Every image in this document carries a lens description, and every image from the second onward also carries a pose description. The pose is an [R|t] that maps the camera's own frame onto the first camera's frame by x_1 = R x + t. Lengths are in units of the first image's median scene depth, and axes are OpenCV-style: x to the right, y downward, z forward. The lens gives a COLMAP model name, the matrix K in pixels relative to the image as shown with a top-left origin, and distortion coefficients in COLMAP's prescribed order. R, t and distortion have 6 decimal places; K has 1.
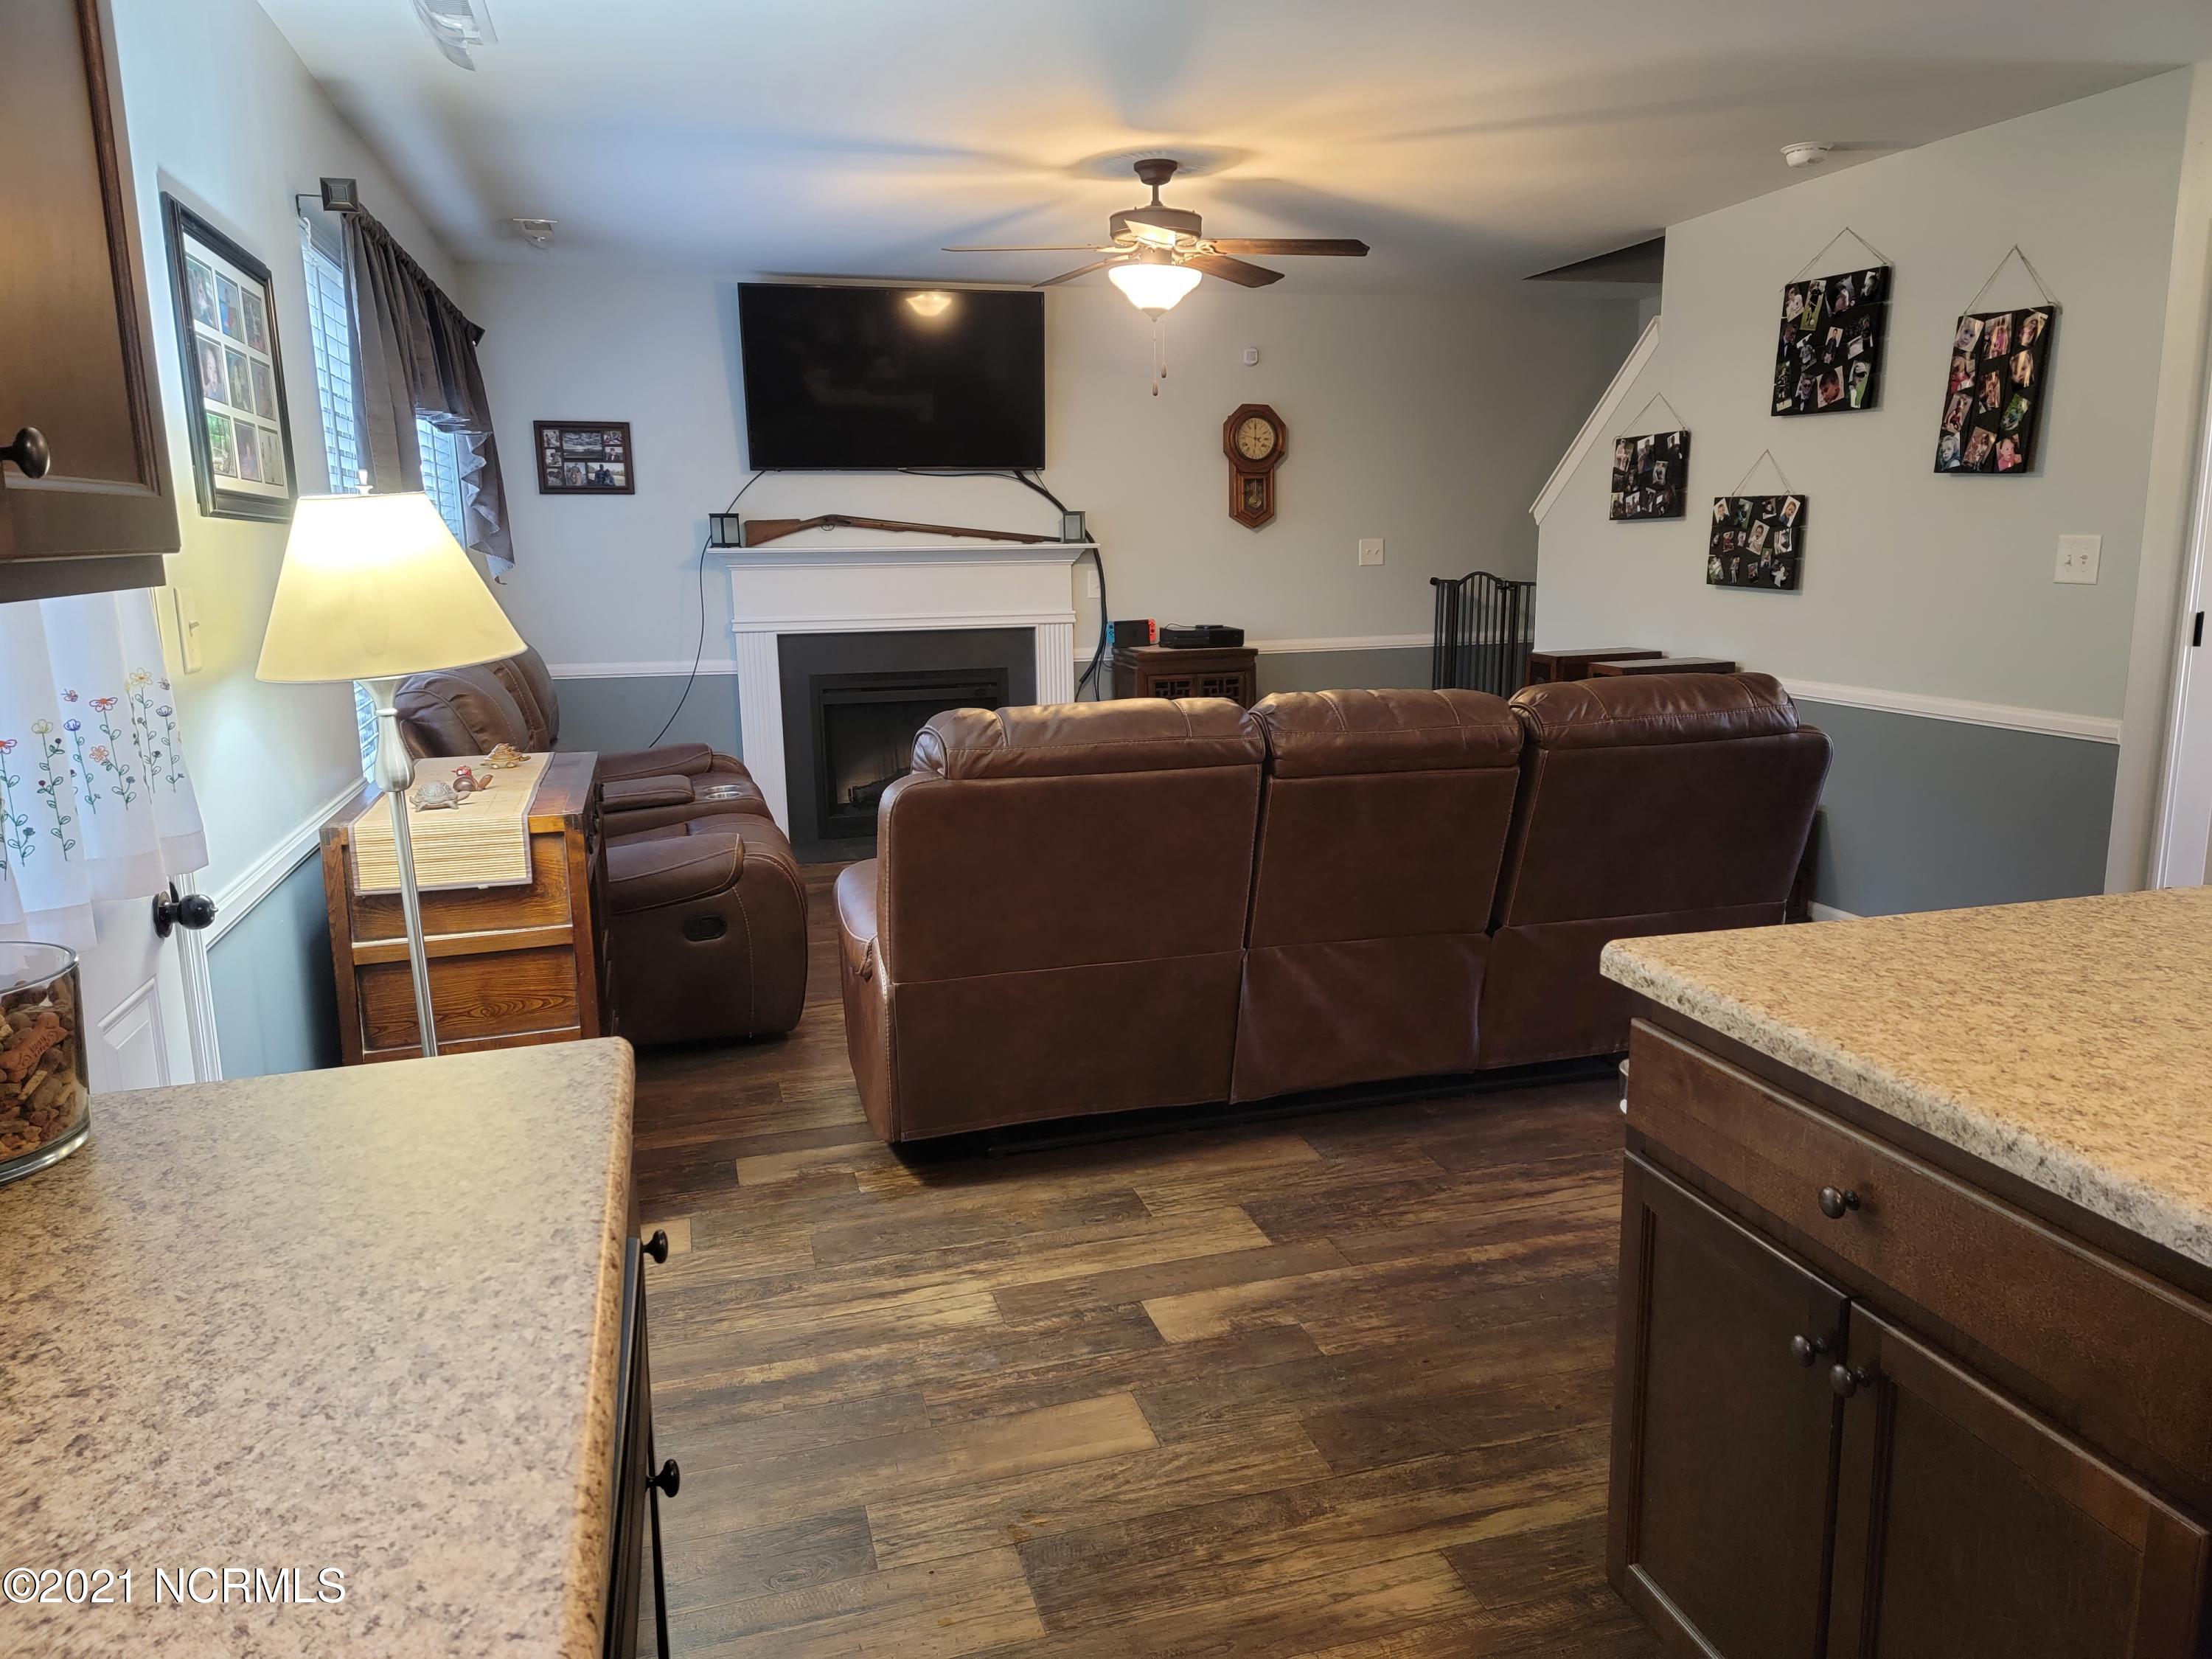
lens RADIAL K [[1534.8, 0, 1121.2], [0, 1534.8, 829.5], [0, 0, 1]] dist [0.091589, -0.081406]
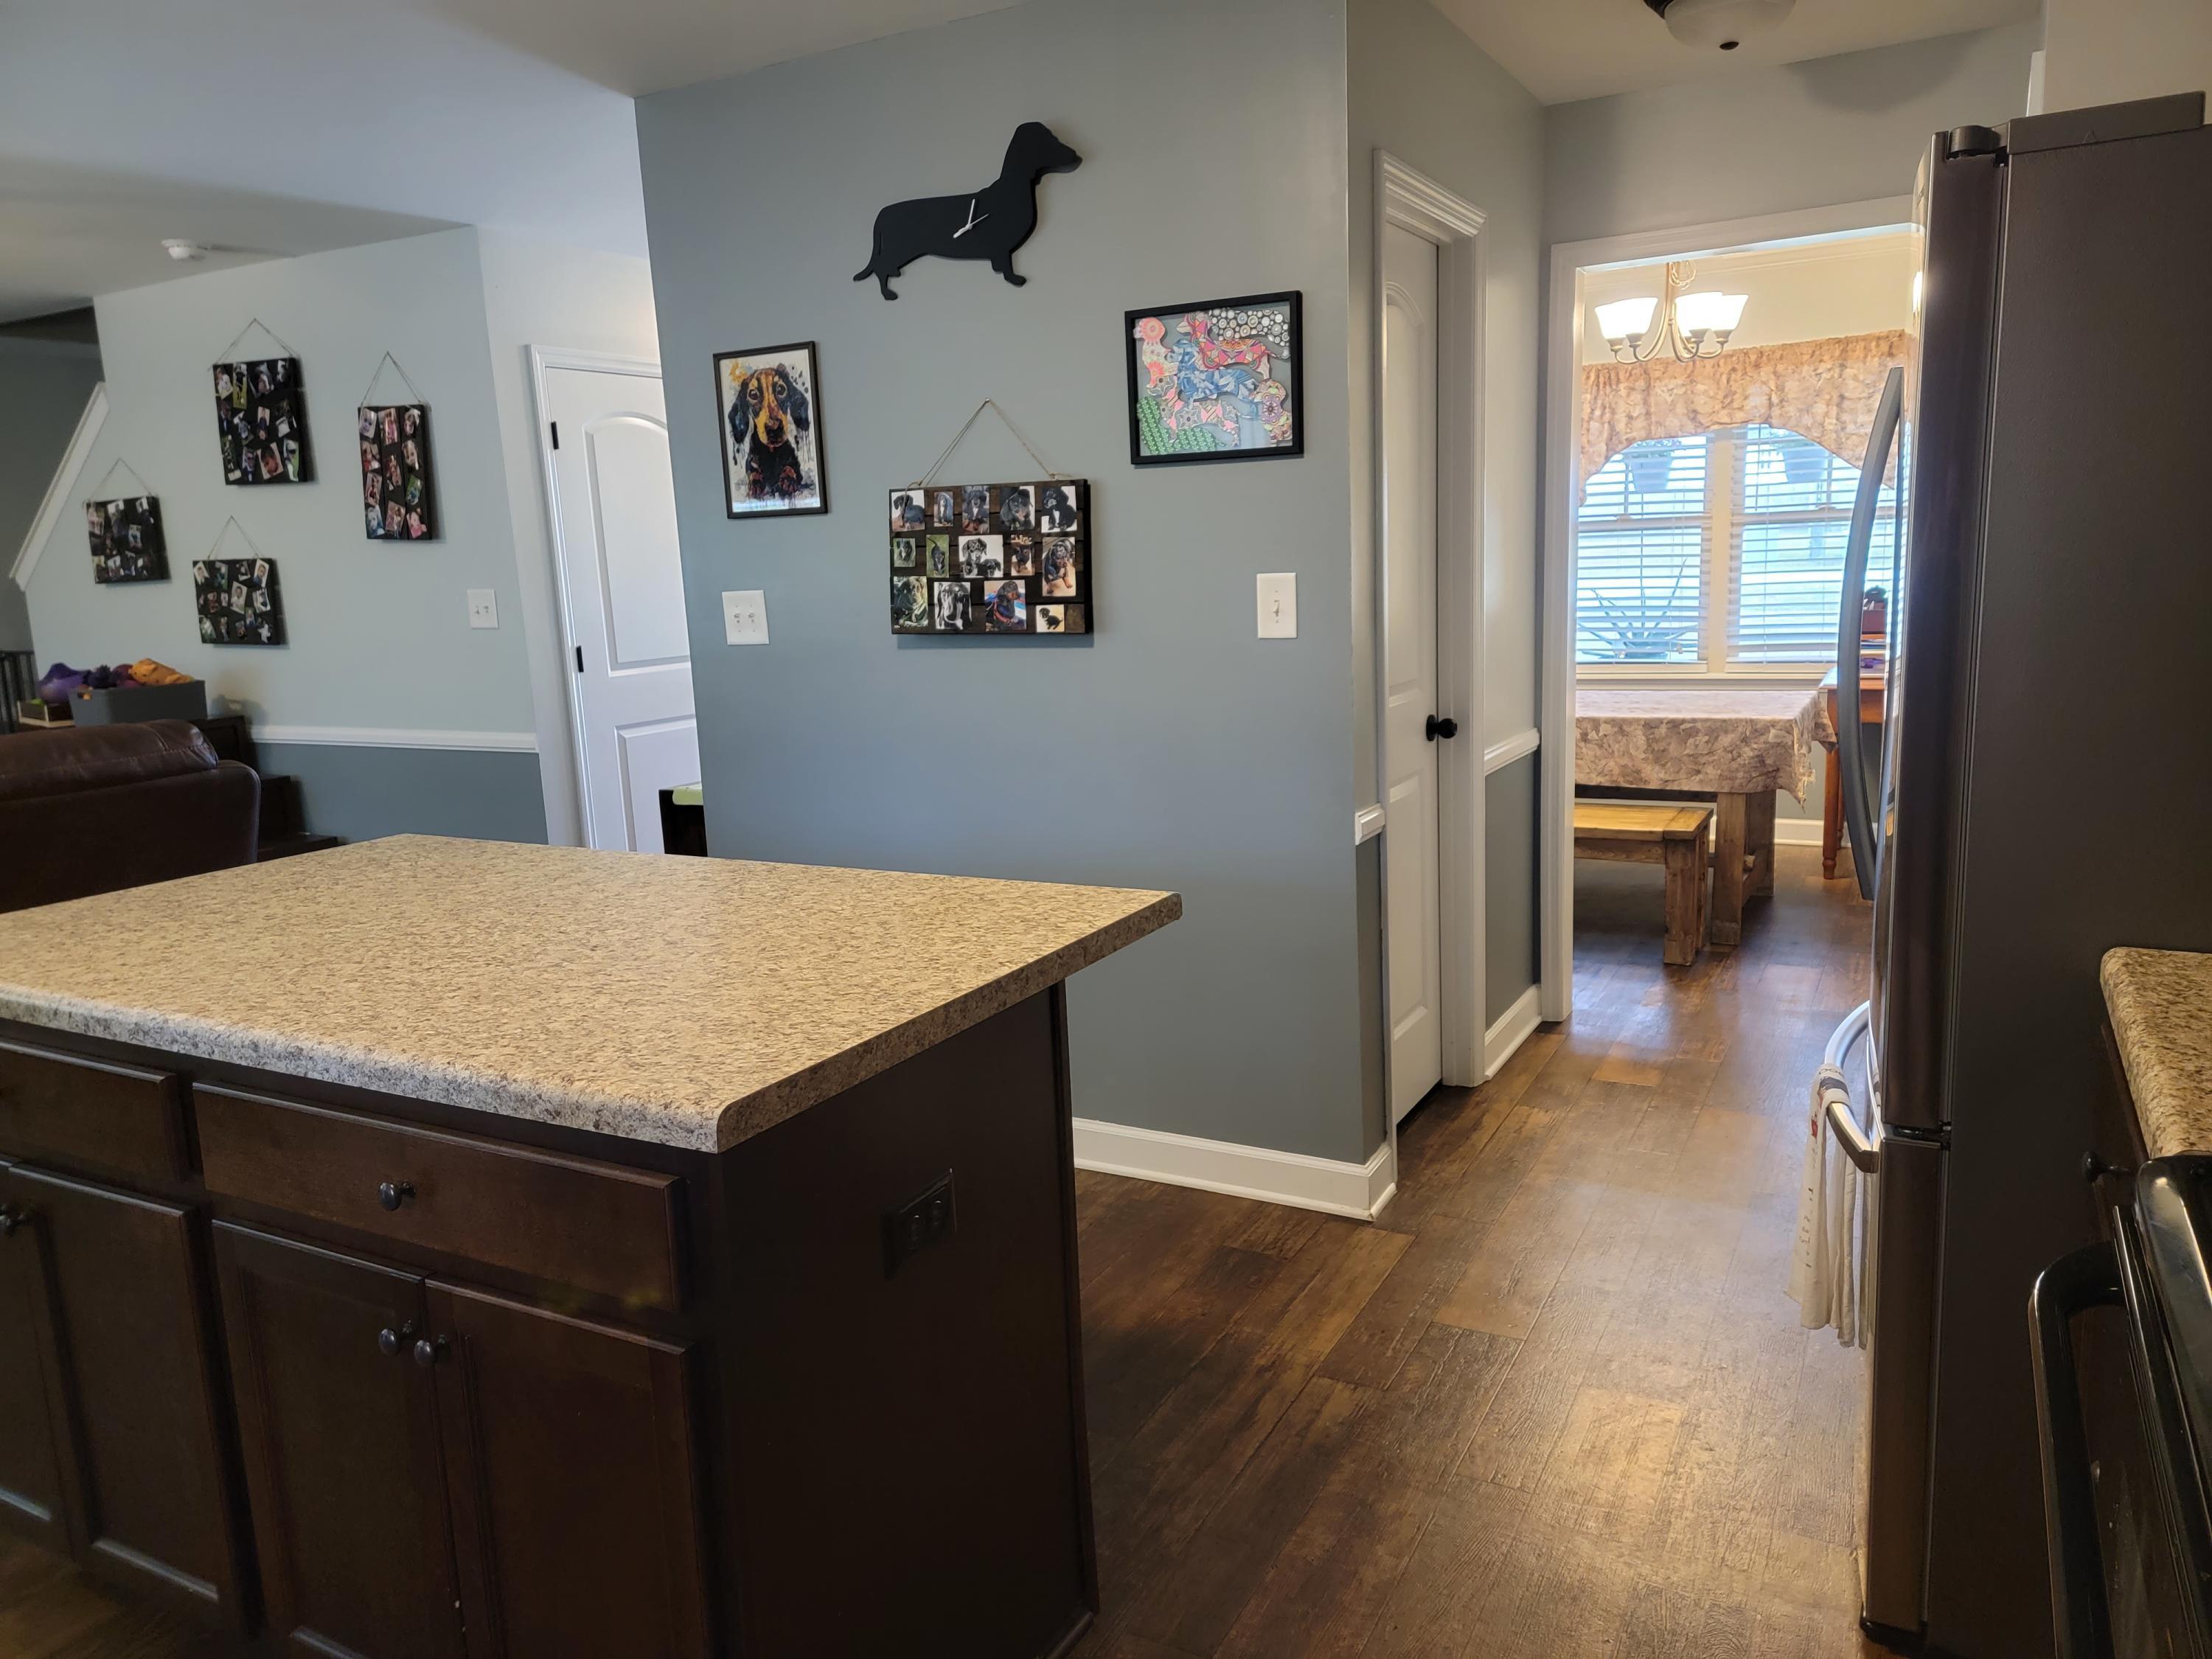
lens RADIAL K [[1534.8, 0, 1122.6], [0, 1534.8, 829.5], [0, 0, 1]] dist [0.091589, -0.081406]
pose [[0.699731, -0.143643, 0.699817, 0.064299], [0.168674, 0.985101, 0.033546, 0.037579], [-0.694209, 0.094568, 0.713534, -0.183889]]
